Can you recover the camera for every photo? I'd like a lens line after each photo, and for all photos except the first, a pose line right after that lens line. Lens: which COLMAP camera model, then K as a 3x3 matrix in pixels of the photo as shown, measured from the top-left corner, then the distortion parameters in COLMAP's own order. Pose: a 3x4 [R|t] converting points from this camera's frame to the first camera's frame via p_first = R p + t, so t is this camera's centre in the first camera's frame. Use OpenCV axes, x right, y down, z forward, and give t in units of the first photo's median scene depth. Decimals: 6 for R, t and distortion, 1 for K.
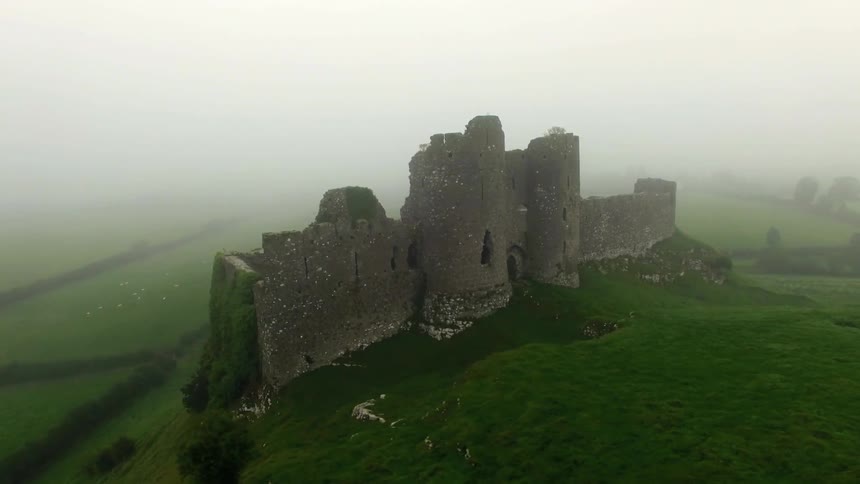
lens RADIAL K [[503.5, 0, 430.0], [0, 503.5, 242.0], [0, 0, 1]] dist [-0.112833, 0.000053]
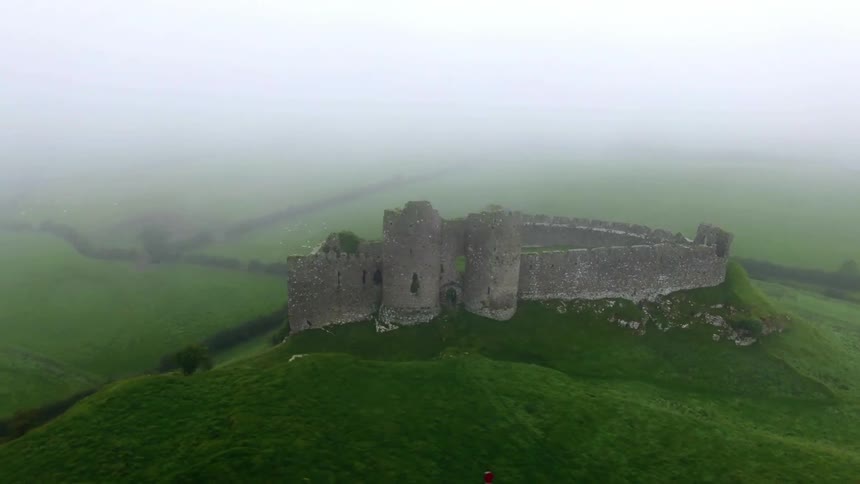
lens RADIAL K [[503.5, 0, 430.0], [0, 503.5, 242.0], [0, 0, 1]] dist [-0.112833, 0.000053]
pose [[0.847151, 0.191811, -0.495524, 0.902794], [-0.117061, 0.977031, 0.178068, -0.397768], [0.518298, -0.092844, 0.850146, -0.280629]]
